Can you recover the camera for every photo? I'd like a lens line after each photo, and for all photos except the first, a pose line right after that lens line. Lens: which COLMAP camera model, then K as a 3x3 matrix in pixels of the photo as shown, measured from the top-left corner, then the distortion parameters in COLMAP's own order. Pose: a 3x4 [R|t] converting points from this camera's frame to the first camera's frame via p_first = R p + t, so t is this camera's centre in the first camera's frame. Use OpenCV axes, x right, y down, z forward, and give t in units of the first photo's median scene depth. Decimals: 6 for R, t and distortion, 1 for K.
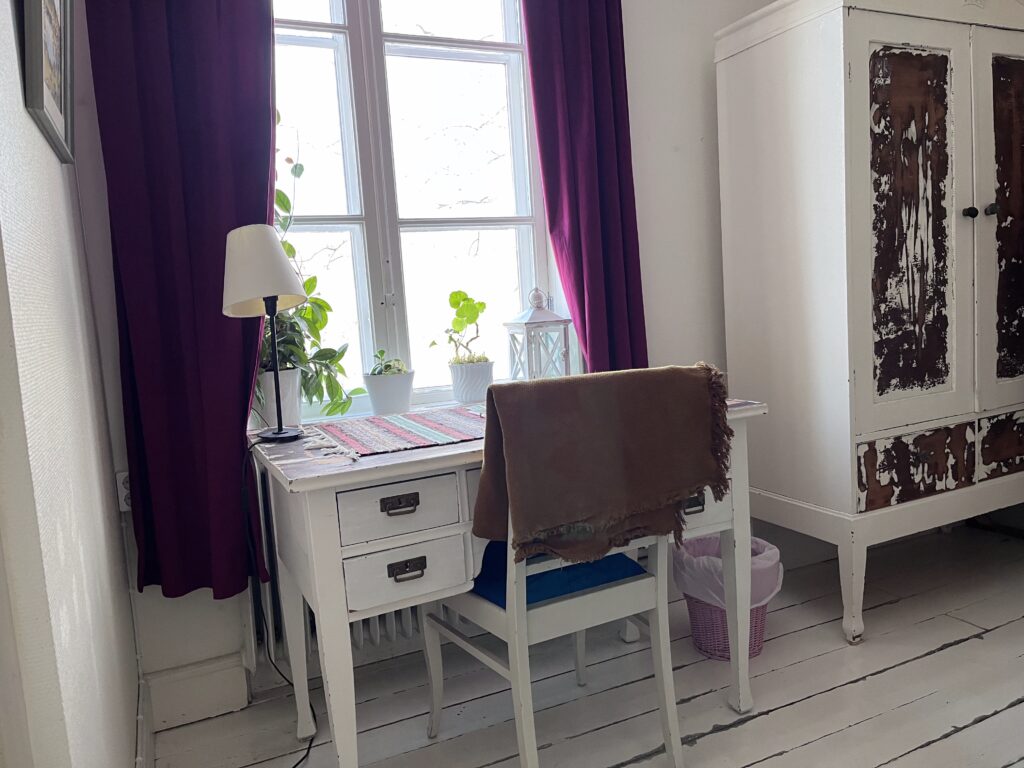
lens RADIAL K [[750.8, 0, 510.7], [0, 750.8, 379.7], [0, 0, 1]] dist [-0.012119, -0.011309]
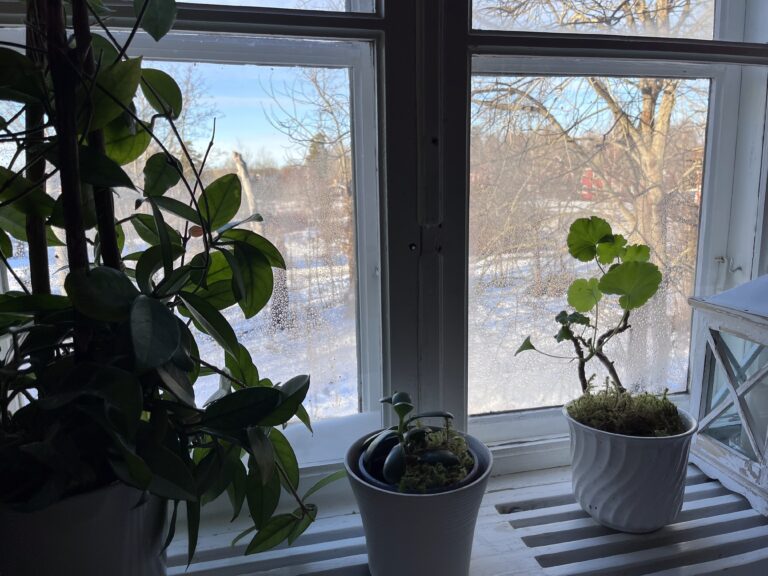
lens RADIAL K [[563.1, 0, 383.8], [0, 563.1, 286.6], [0, 0, 1]] dist [-0.012119, -0.011309]
pose [[0.976860, 0.092250, -0.192965, -0.094818], [-0.070428, 0.990625, 0.117057, -0.086212], [0.201954, -0.100758, 0.974198, 0.525699]]
